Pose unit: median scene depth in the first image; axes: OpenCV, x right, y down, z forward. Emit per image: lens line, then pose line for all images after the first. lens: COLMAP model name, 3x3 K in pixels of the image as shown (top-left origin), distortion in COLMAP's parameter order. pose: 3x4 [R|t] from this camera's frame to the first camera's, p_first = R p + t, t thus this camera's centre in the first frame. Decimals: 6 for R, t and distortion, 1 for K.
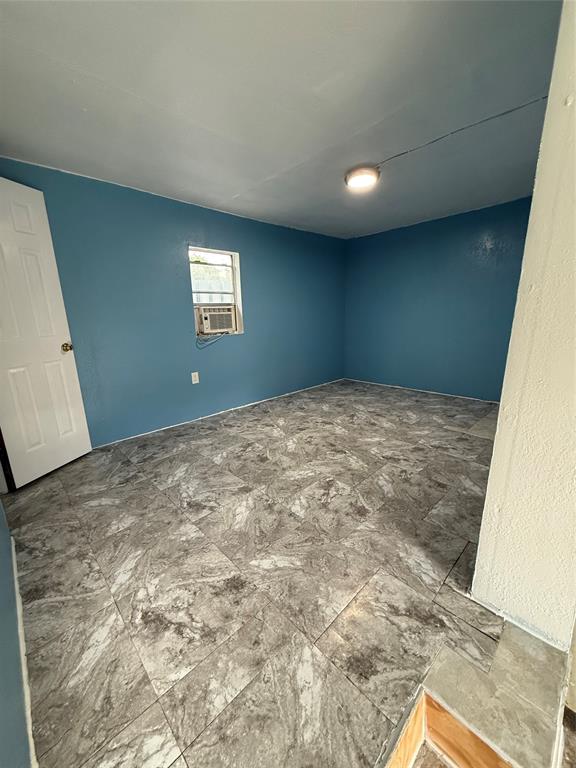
lens RADIAL K [[304.2, 0, 286.9], [0, 304.2, 379.1], [0, 0, 1]] dist [-0.000627, -0.000048]
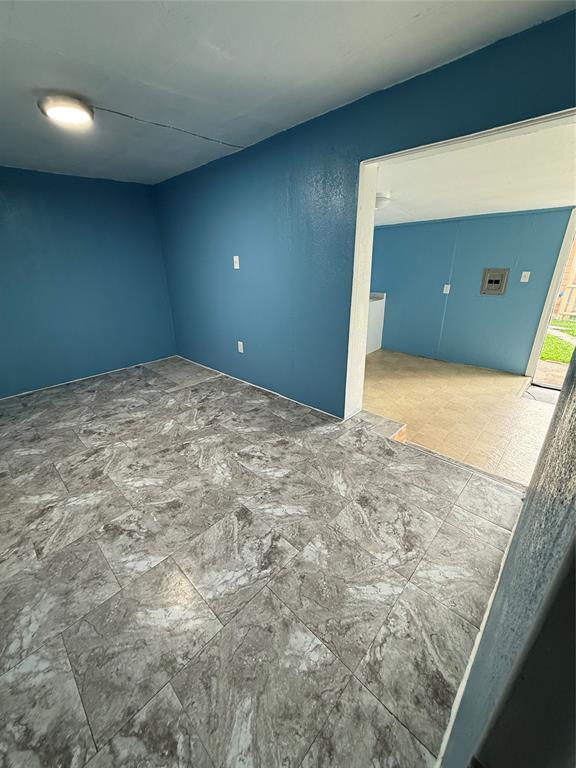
lens RADIAL K [[304.2, 0, 288.7], [0, 304.2, 386.5], [0, 0, 1]] dist [-0.000627, -0.000048]
pose [[-0.047085, -0.361329, 0.931249, -0.727948], [0.235748, 0.901927, 0.361872, -0.216854], [-0.970673, 0.236578, 0.042715, 0.671045]]
